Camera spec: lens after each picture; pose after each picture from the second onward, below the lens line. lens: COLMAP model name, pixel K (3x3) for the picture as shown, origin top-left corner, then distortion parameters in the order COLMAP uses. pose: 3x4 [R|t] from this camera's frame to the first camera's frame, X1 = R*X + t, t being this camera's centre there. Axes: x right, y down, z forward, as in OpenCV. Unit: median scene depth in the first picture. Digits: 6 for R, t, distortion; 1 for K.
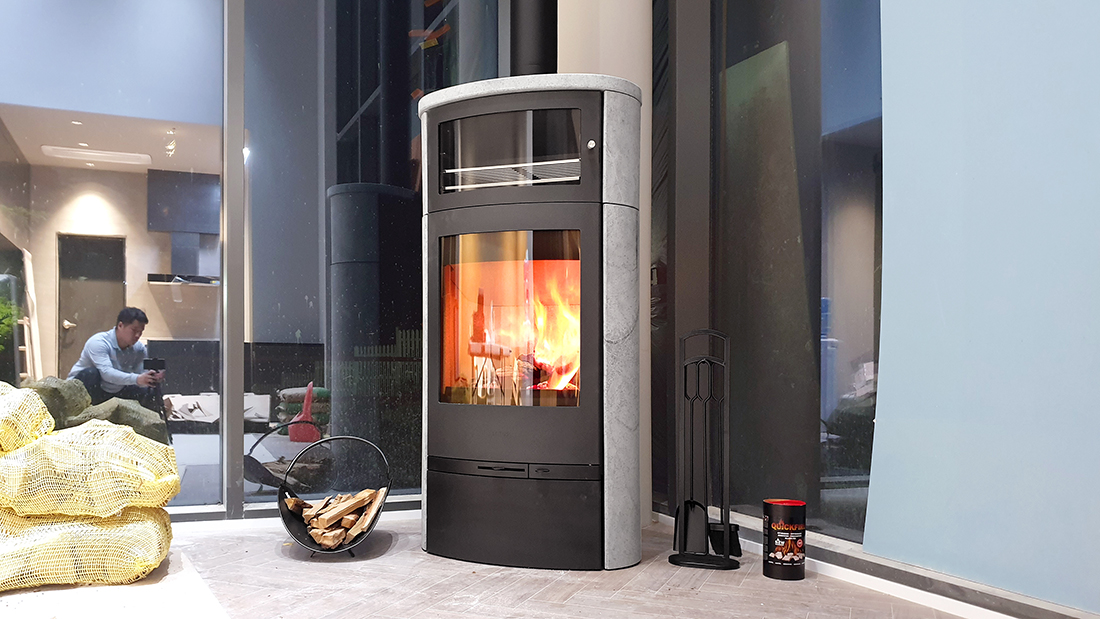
lens RADIAL K [[941.0, 0, 567.1], [0, 941.0, 376.0], [0, 0, 1]] dist [0.004700, -0.004884]
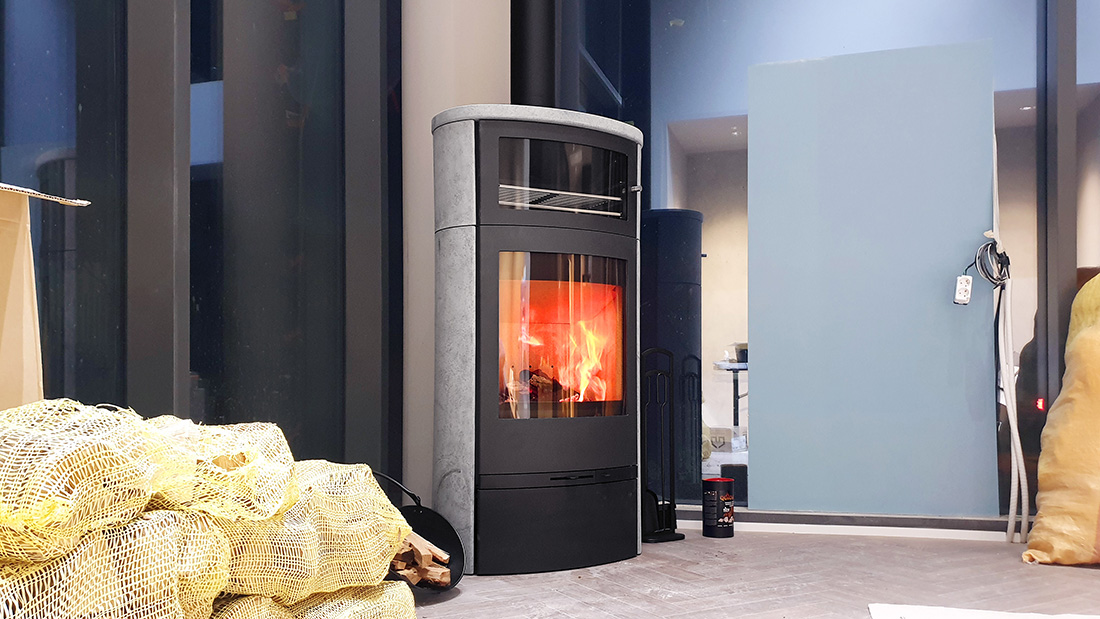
lens RADIAL K [[914.1, 0, 586.1], [0, 914.1, 341.2], [0, 0, 1]] dist [0.006954, 0.004726]
pose [[0.632186, 0.009420, 0.774759, -0.860421], [0.015423, 0.999575, -0.024739, -0.028918], [-0.774663, 0.027589, 0.631772, 0.327334]]
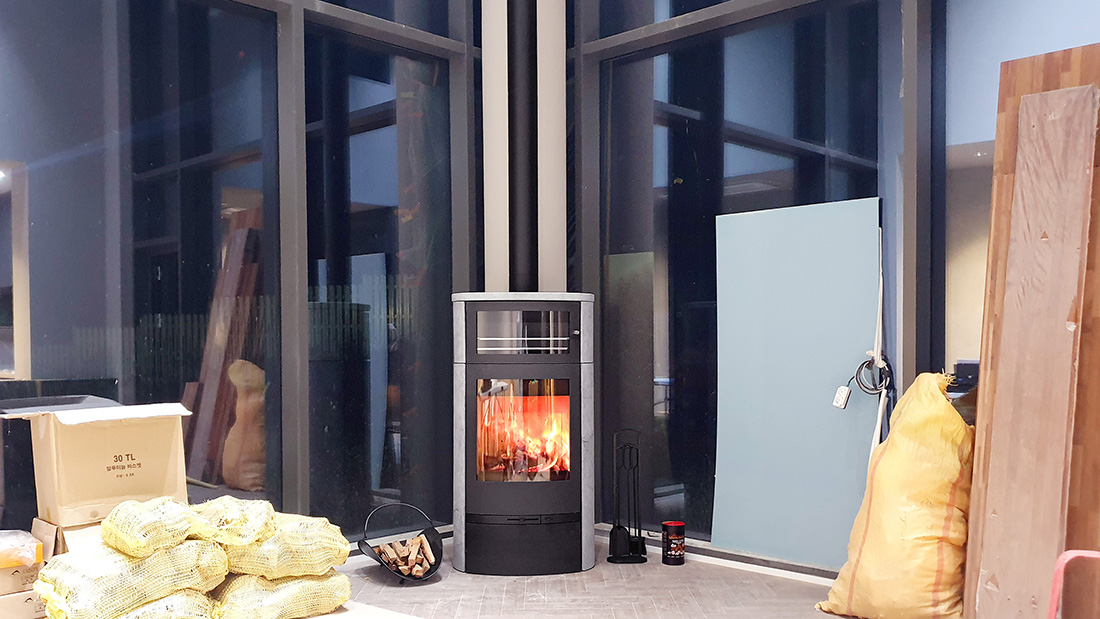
lens RADIAL K [[949.5, 0, 587.7], [0, 949.5, 362.2], [0, 0, 1]] dist [0.015107, -0.002312]
pose [[0.914877, -0.024419, 0.402994, -0.657333], [0.016865, 0.999609, 0.022282, -0.223993], [-0.403381, -0.013589, 0.914931, -0.627747]]
